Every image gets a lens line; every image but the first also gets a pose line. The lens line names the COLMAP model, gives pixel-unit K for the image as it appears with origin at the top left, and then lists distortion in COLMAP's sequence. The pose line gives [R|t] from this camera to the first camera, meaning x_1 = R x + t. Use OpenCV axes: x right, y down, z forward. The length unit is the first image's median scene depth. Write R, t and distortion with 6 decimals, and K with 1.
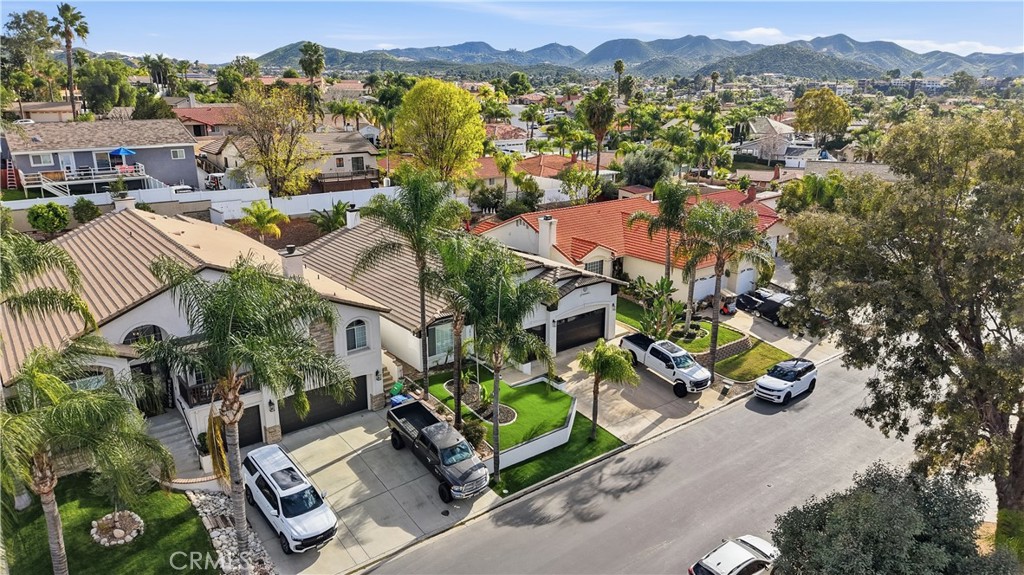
lens RADIAL K [[672.4, 0, 512.0], [0, 672.4, 287.5], [0, 0, 1]] dist [-0.004959, -0.002614]
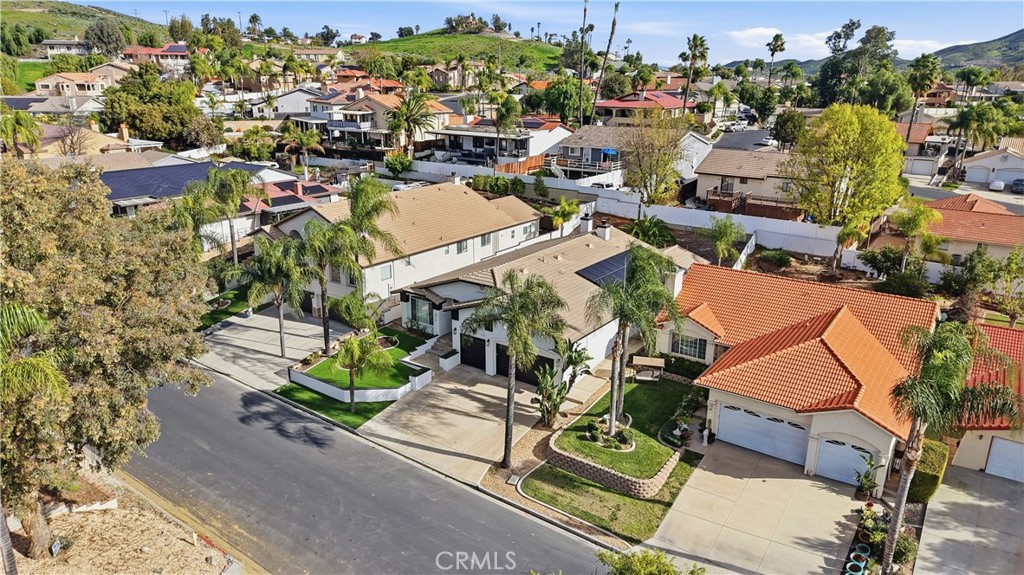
lens RADIAL K [[672.4, 0, 512.0], [0, 672.4, 287.5], [0, 0, 1]] dist [-0.004959, -0.002614]
pose [[0.274115, 0.284878, -0.918535, 1.006354], [-0.288130, 0.935571, 0.204176, -0.249769], [0.917520, 0.208690, 0.338535, 0.660805]]
